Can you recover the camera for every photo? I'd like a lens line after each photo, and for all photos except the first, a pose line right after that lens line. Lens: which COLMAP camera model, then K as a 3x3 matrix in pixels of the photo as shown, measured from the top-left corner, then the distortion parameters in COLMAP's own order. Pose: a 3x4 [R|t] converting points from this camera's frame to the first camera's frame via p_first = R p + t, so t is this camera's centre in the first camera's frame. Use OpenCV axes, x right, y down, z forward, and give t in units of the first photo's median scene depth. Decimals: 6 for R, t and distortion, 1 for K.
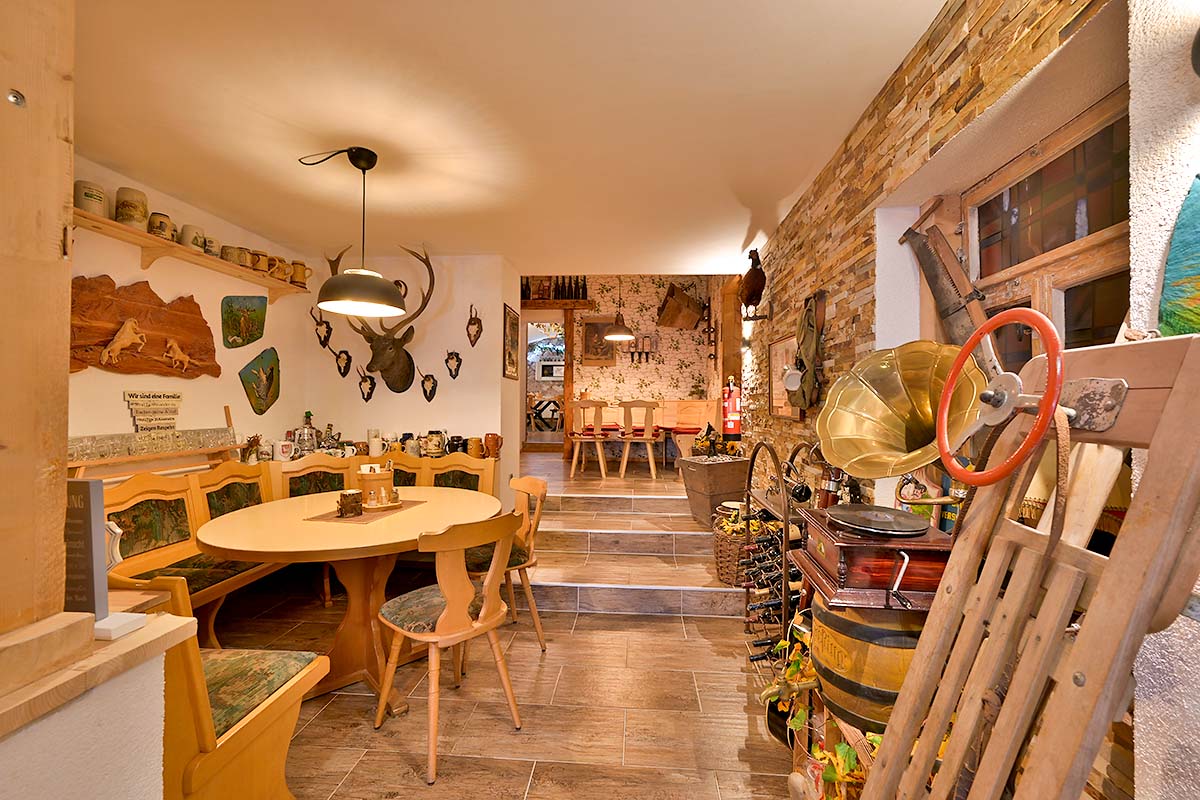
lens RADIAL K [[474.7, 0, 592.2], [0, 474.7, 397.0], [0, 0, 1]] dist [0.000705, -0.000402]
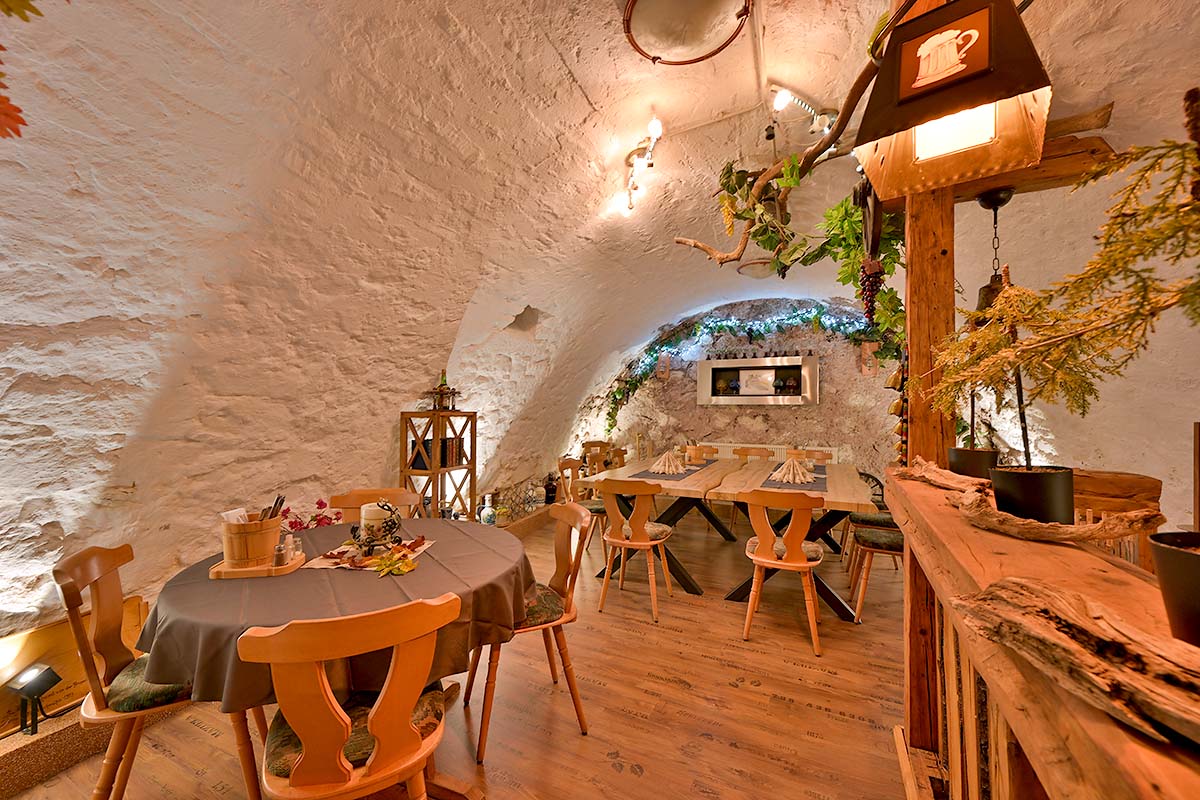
lens RADIAL K [[474.7, 0, 594.6], [0, 474.7, 398.3], [0, 0, 1]] dist [0.000705, -0.000402]
pose [[0.916427, -0.005457, -0.400166, -0.074348], [0.002365, 0.999963, -0.008220, -0.086078], [0.400196, 0.006587, 0.916406, 1.308871]]
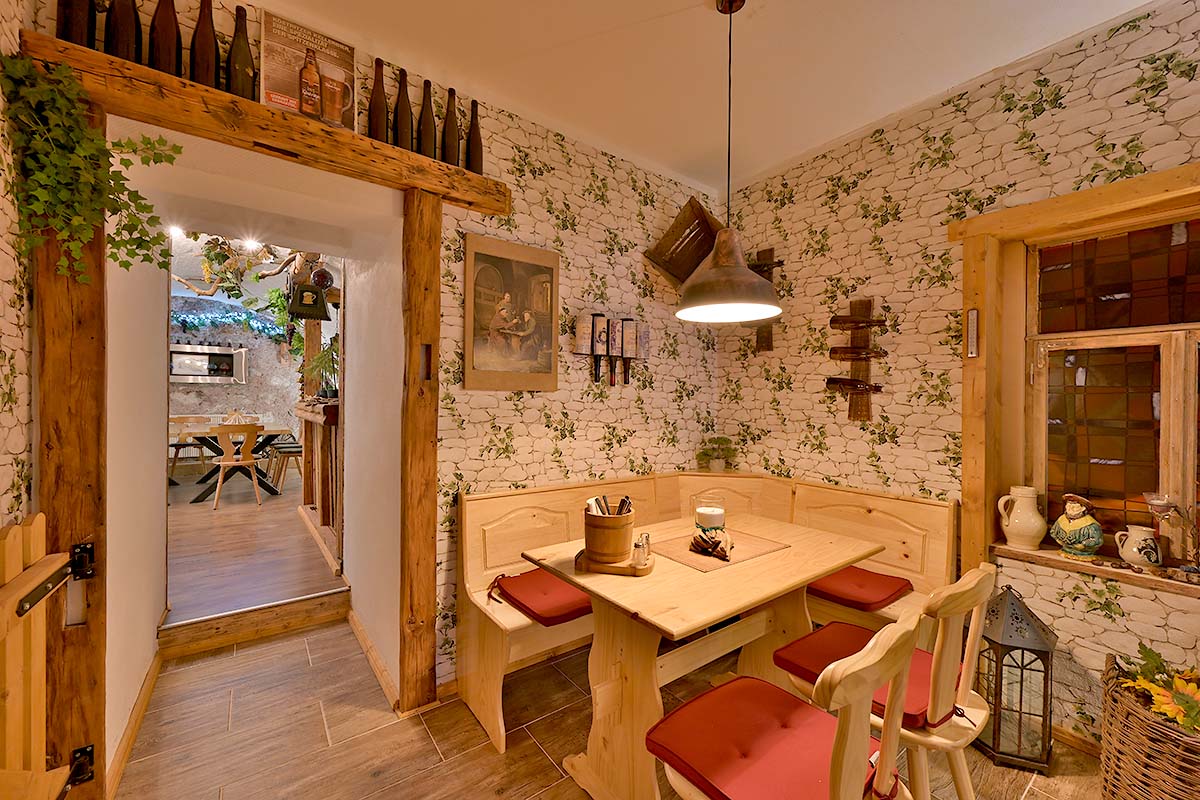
lens RADIAL K [[474.7, 0, 606.0], [0, 474.7, 404.3], [0, 0, 1]] dist [0.000705, -0.000402]
pose [[0.756399, -0.001152, 0.654109, -0.154762], [-0.014725, 0.999715, 0.018788, -0.062495], [-0.653945, -0.023843, 0.756167, 0.701296]]
